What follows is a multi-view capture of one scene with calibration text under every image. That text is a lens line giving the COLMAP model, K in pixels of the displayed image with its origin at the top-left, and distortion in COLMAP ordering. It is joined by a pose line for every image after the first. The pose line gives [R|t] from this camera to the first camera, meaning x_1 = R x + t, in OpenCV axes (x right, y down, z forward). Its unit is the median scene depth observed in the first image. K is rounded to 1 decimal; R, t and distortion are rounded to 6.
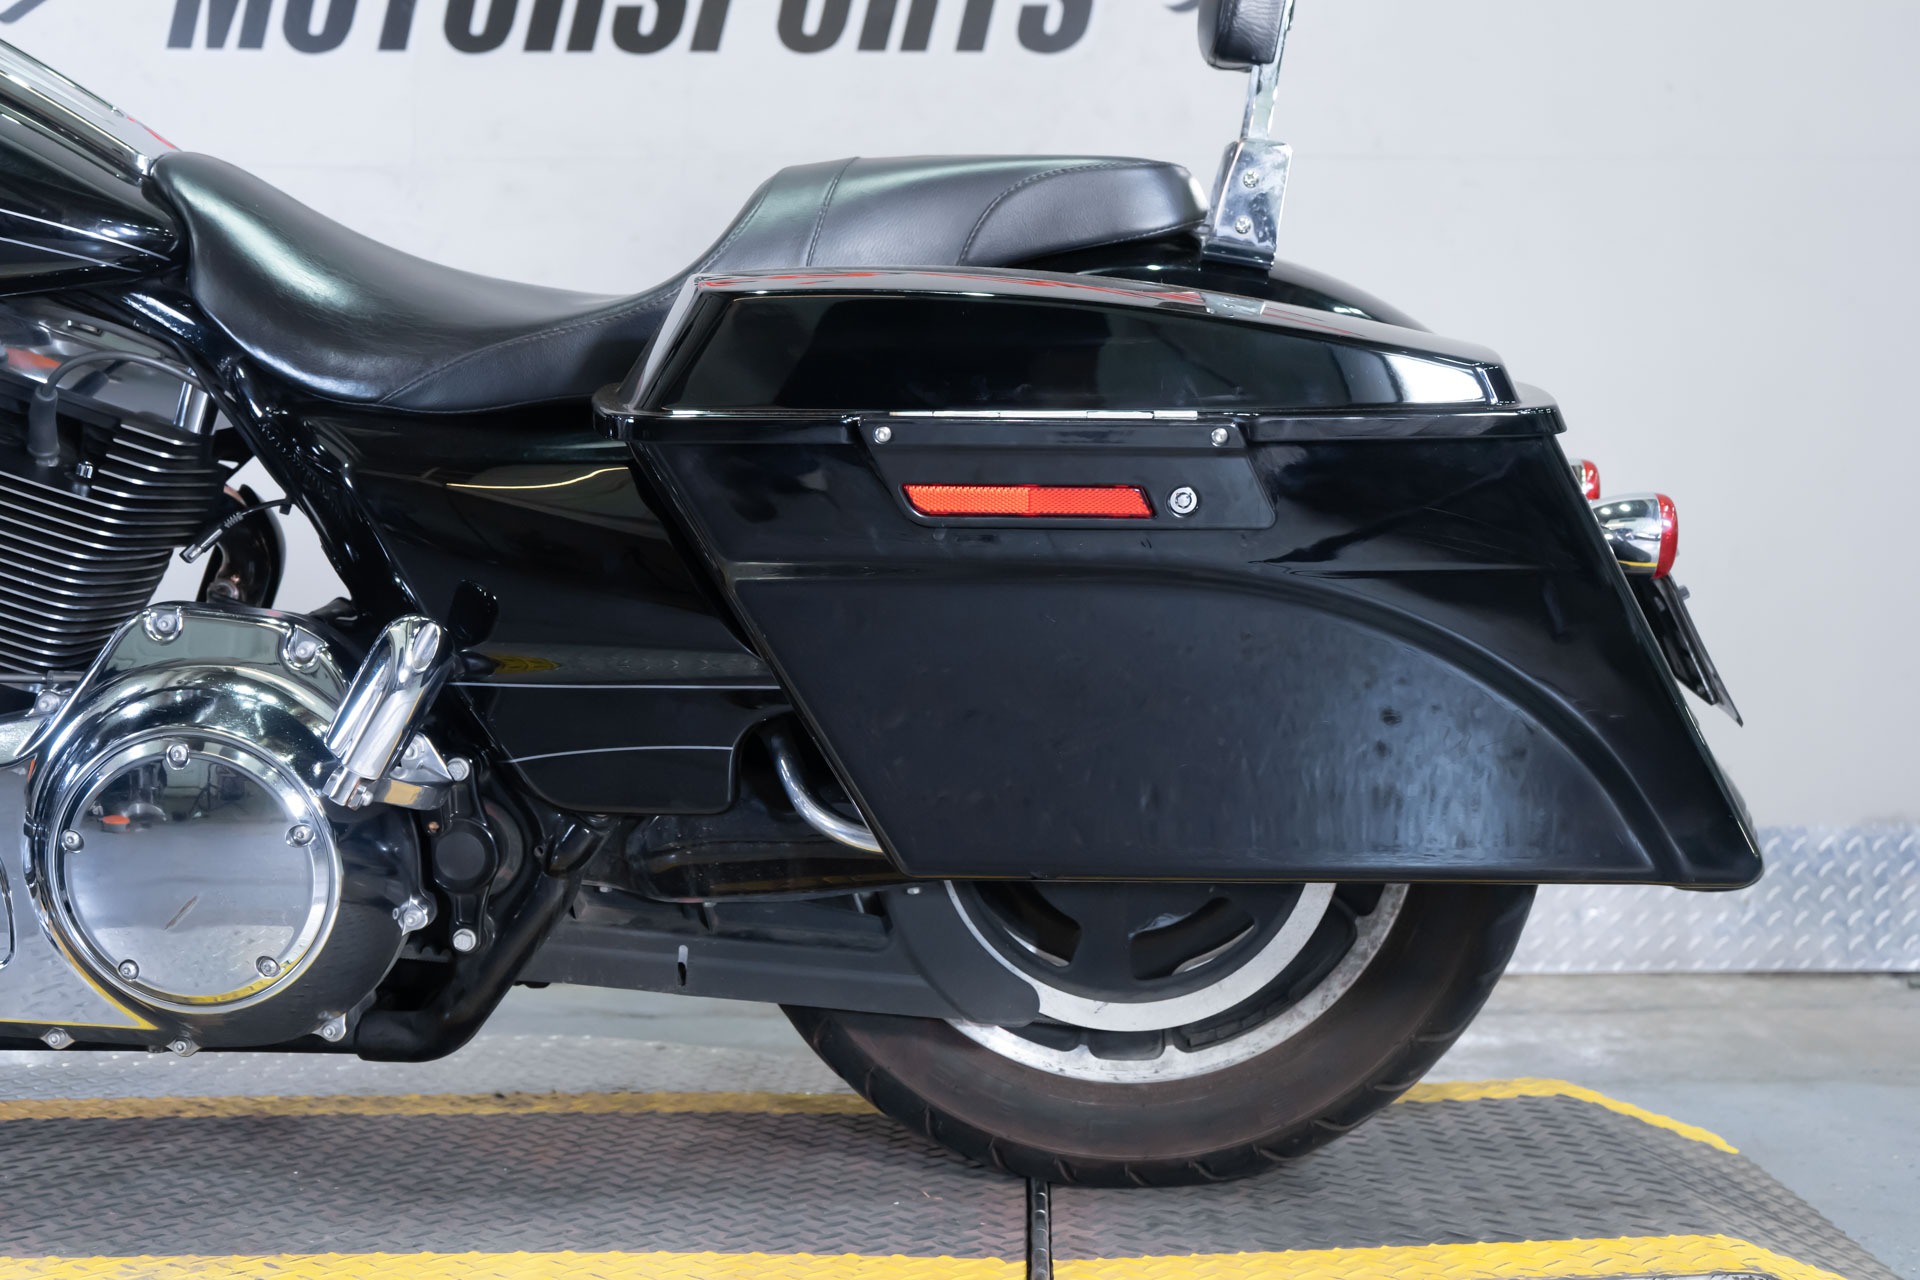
lens RADIAL K [[2416.6, 0, 960.3], [0, 2416.6, 629.0], [0, 0, 1]] dist [0.018455, 0.000000]
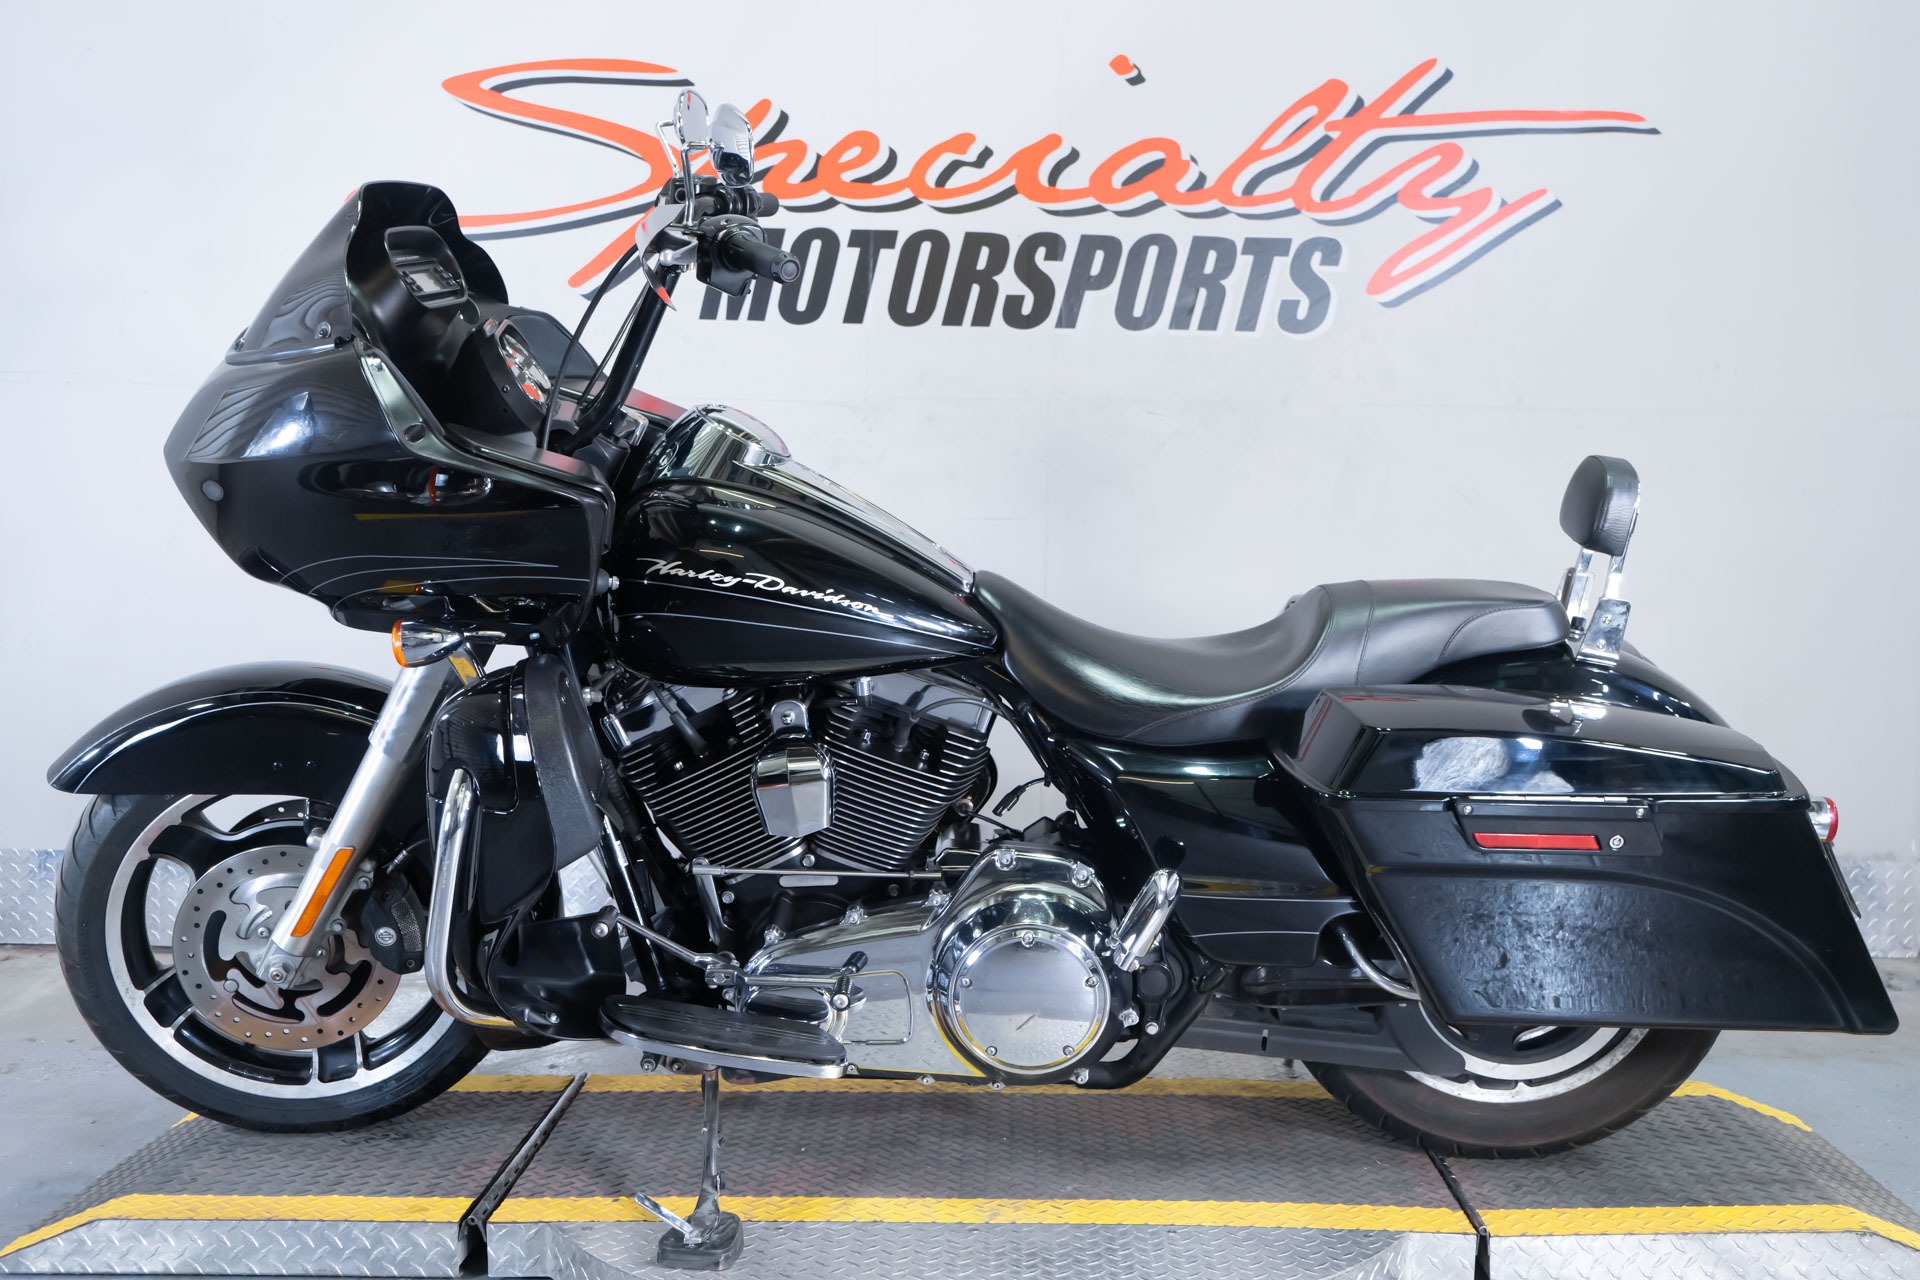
lens RADIAL K [[2001.5, 0, 977.1], [0, 2001.5, 637.1], [0, 0, 1]] dist [0.007178, 0.000000]
pose [[0.999746, 0.015877, 0.015992, -0.355246], [-0.016735, 0.998346, 0.055003, -0.236013], [-0.015092, -0.055256, 0.998358, -0.456902]]
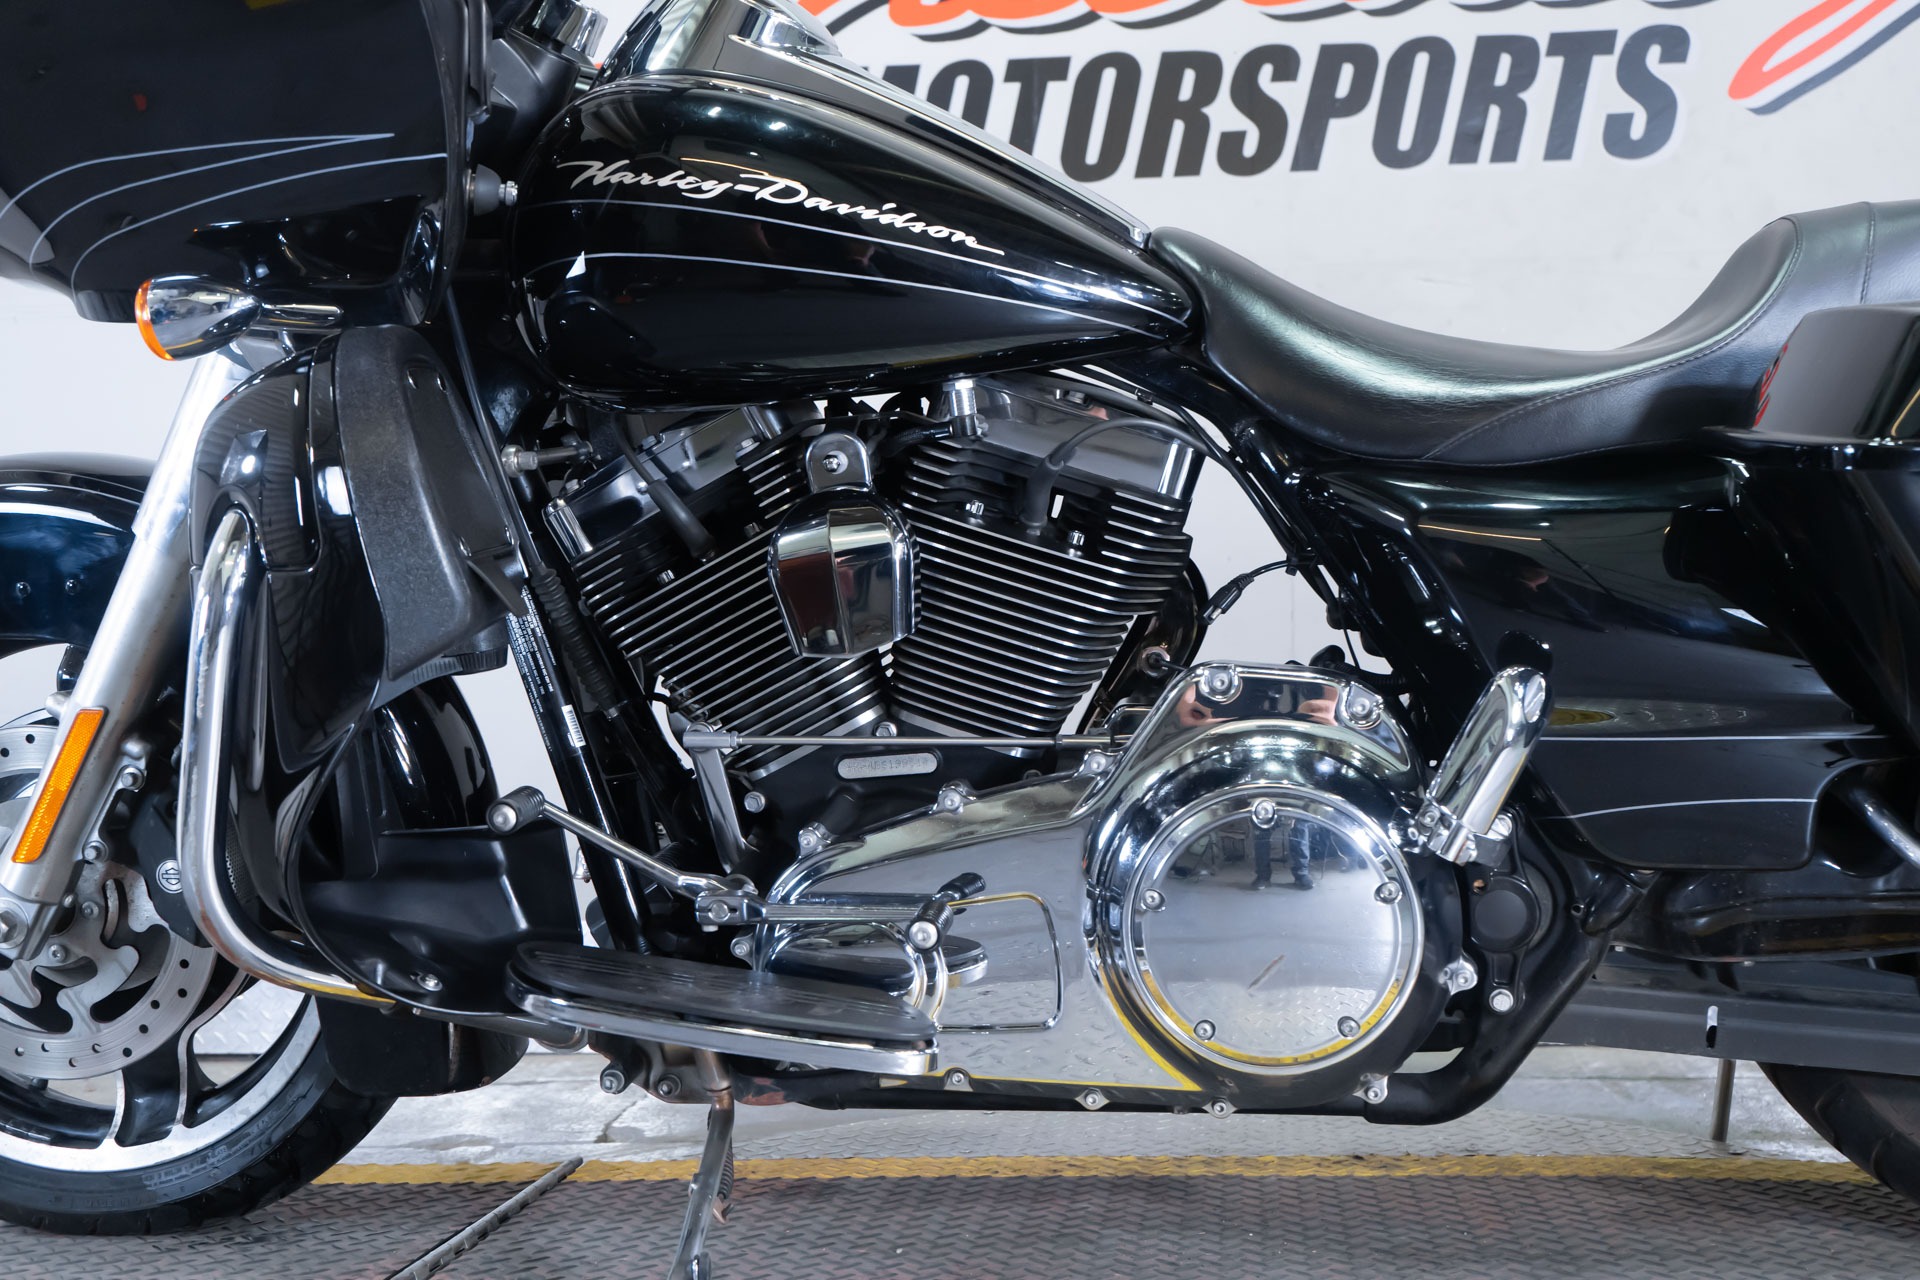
lens RADIAL K [[2146.2, 0, 974.1], [0, 2146.2, 612.1], [0, 0, 1]] dist [0.013745, 0.000000]
pose [[0.994598, -0.019916, -0.101871, -0.319371], [0.014264, 0.998334, -0.055914, 0.016246], [0.102815, 0.054159, 0.993225, 0.098088]]
